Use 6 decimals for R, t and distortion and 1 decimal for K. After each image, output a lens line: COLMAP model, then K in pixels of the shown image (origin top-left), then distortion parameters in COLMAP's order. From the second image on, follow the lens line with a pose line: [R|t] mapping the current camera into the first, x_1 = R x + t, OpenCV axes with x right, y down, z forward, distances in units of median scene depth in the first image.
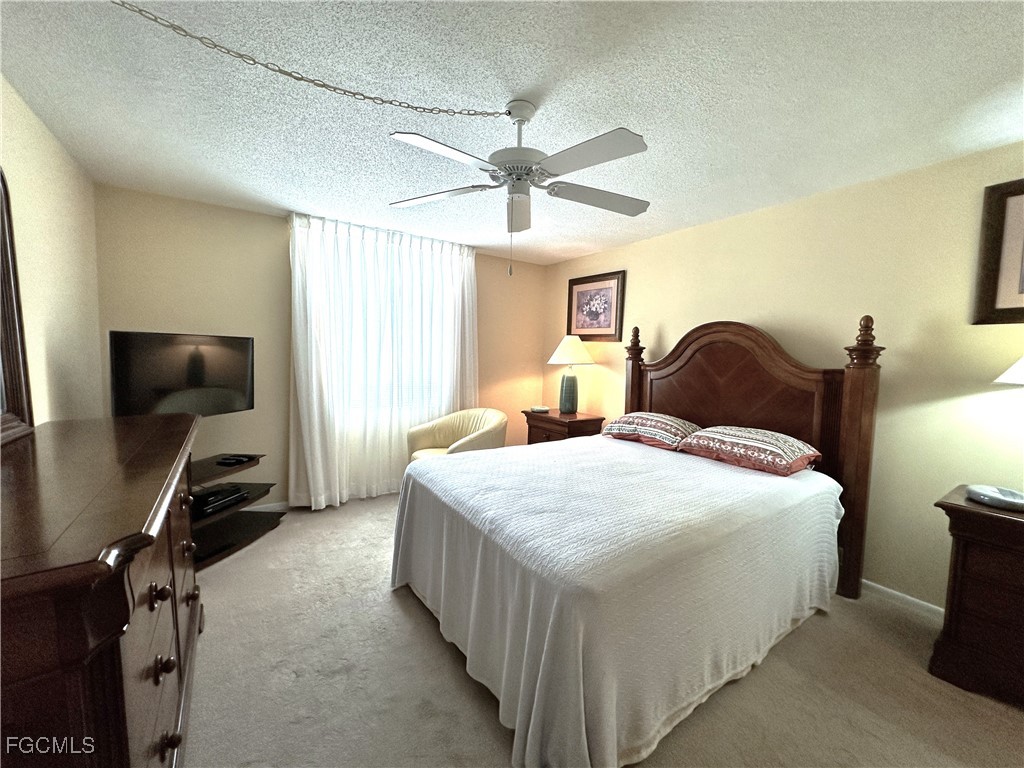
lens RADIAL K [[408.3, 0, 511.4], [0, 408.3, 383.7], [0, 0, 1]] dist [-0.000451, 0.000328]
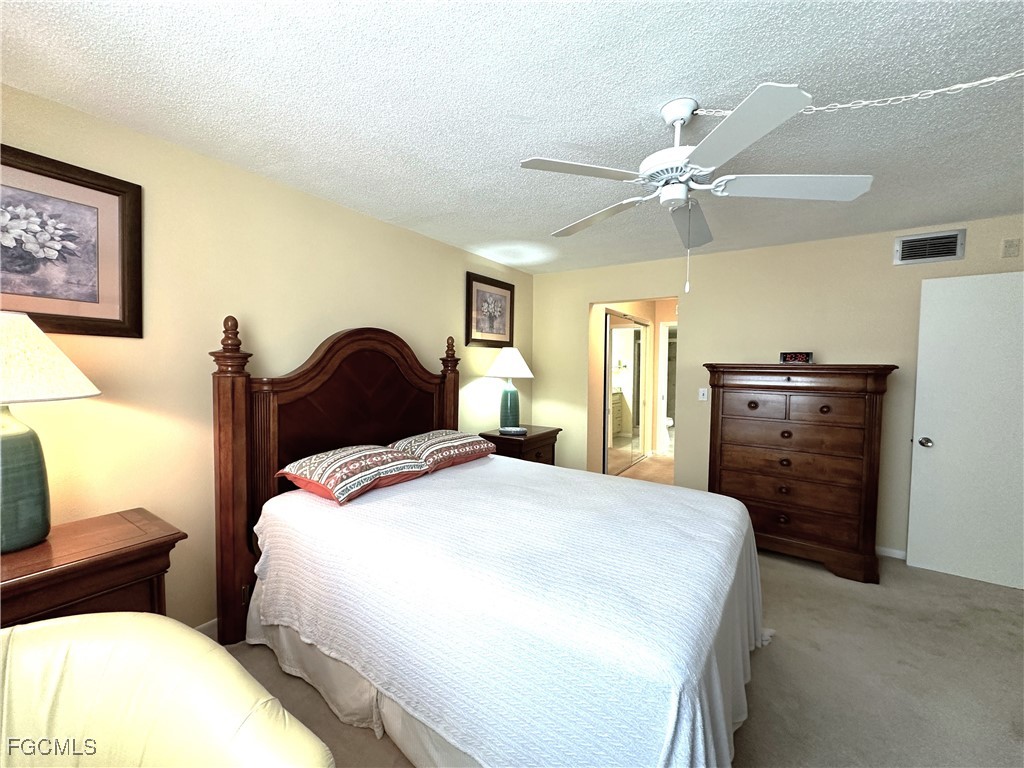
lens RADIAL K [[408.3, 0, 511.4], [0, 408.3, 383.7], [0, 0, 1]] dist [-0.000451, 0.000328]
pose [[-0.377140, -0.061887, 0.924086, -0.390618], [0.056846, 0.994337, 0.089792, -0.083125], [-0.924410, 0.086395, -0.371487, 0.940566]]
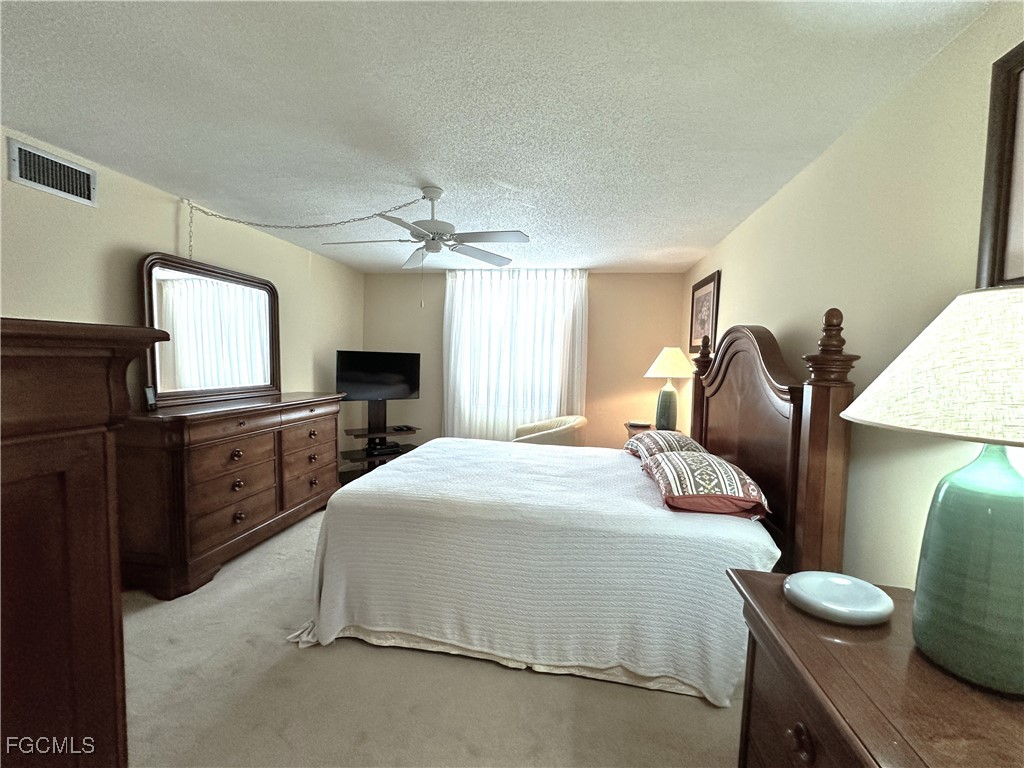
lens RADIAL K [[408.3, 0, 511.4], [0, 408.3, 383.7], [0, 0, 1]] dist [-0.000451, 0.000328]
pose [[0.720500, 0.039592, -0.692324, 0.677186], [-0.066067, 0.997747, -0.011698, -0.000407], [0.690301, 0.054168, 0.721492, 0.106722]]
